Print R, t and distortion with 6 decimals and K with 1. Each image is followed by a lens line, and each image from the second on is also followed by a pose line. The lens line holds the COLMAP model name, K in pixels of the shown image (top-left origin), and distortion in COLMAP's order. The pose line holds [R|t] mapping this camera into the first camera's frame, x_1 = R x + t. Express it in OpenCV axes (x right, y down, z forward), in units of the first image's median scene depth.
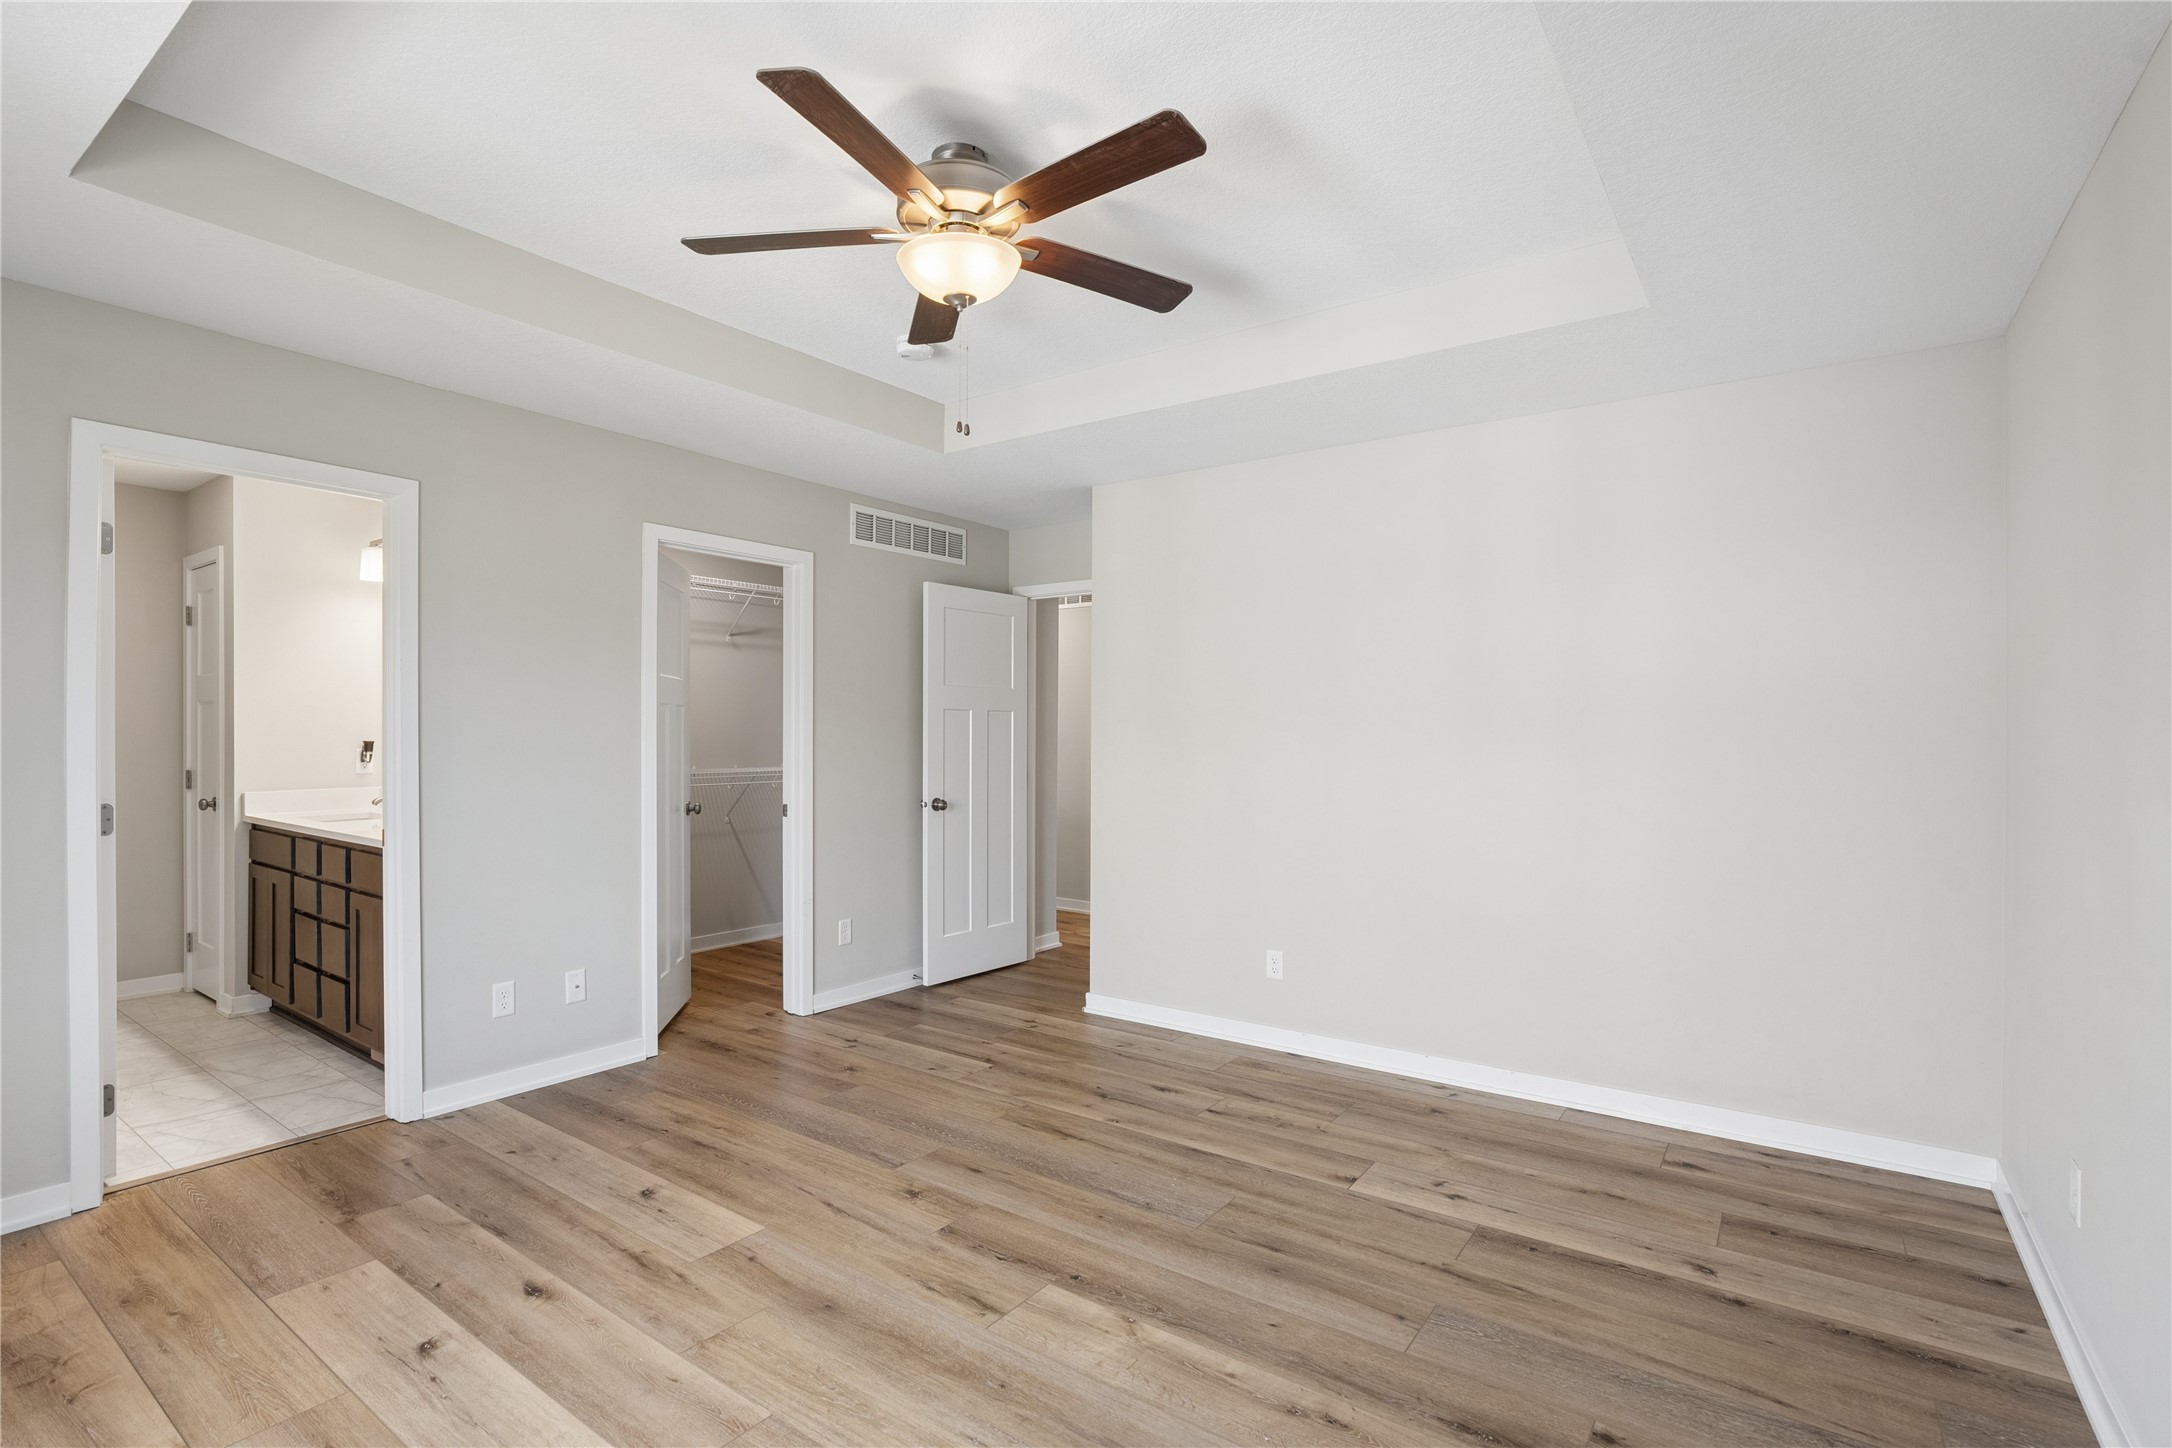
lens RADIAL K [[1010.7, 0, 1048.1], [0, 1010.7, 735.5], [0, 0, 1]] dist [-0.038832, 0.015818]
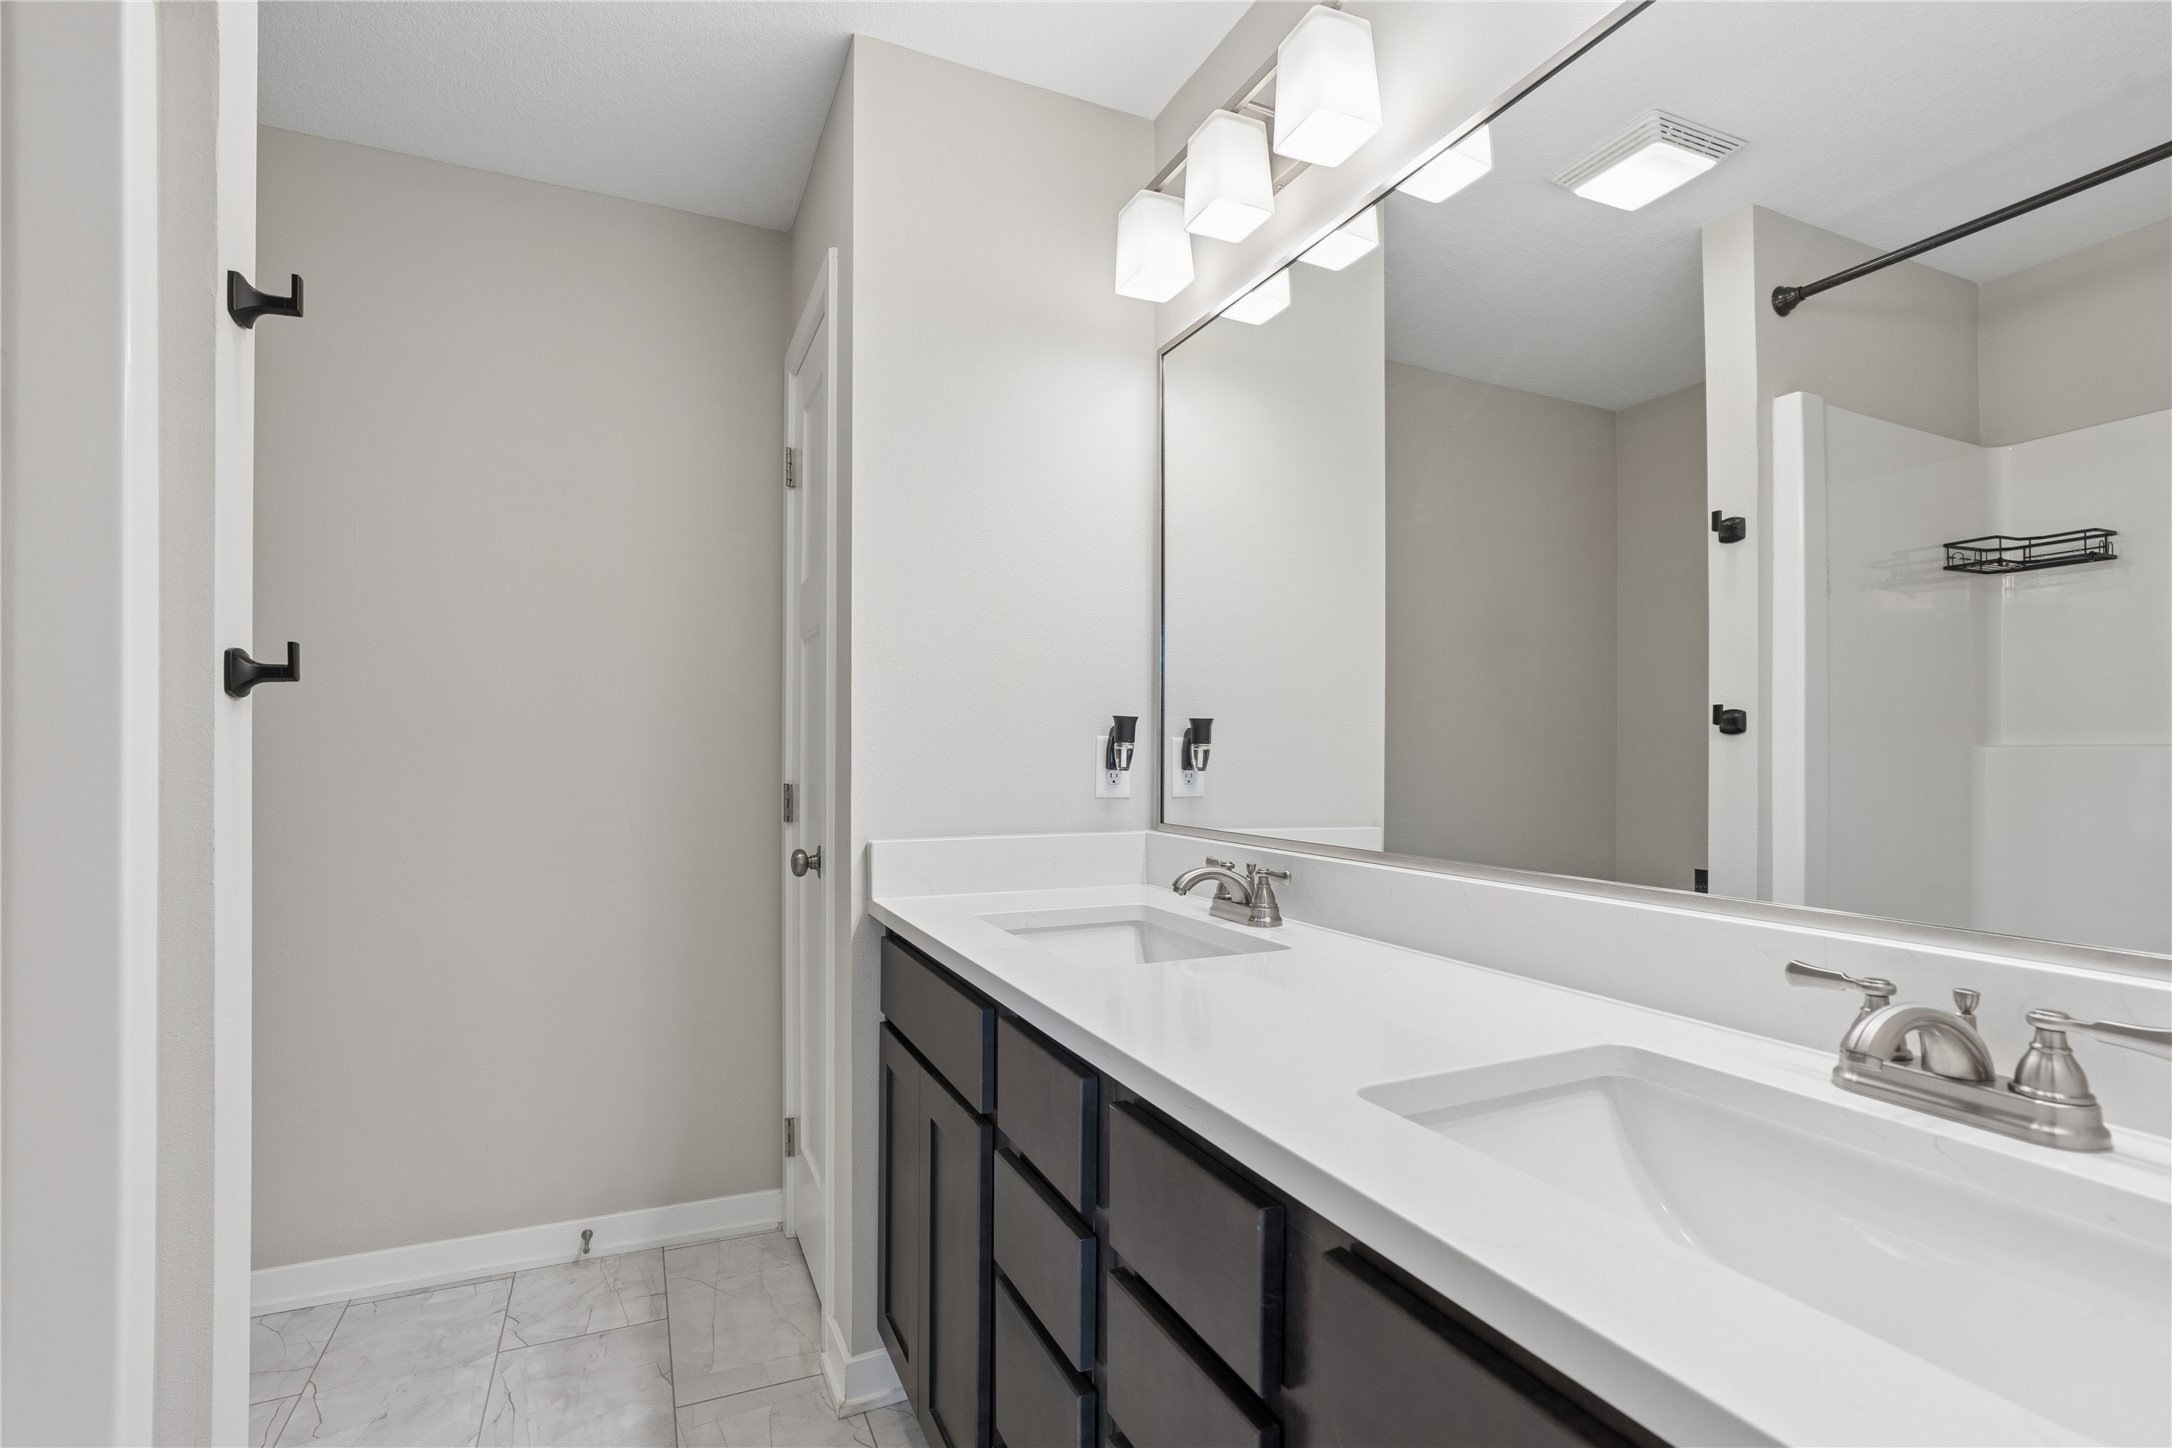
lens RADIAL K [[1010.7, 0, 1085.1], [0, 1010.7, 745.5], [0, 0, 1]] dist [-0.038832, 0.015818]
pose [[0.875490, -0.006169, -0.483196, -0.512478], [-0.001504, 0.999879, -0.015490, 0.024205], [0.483233, 0.014288, 0.875375, 0.651365]]
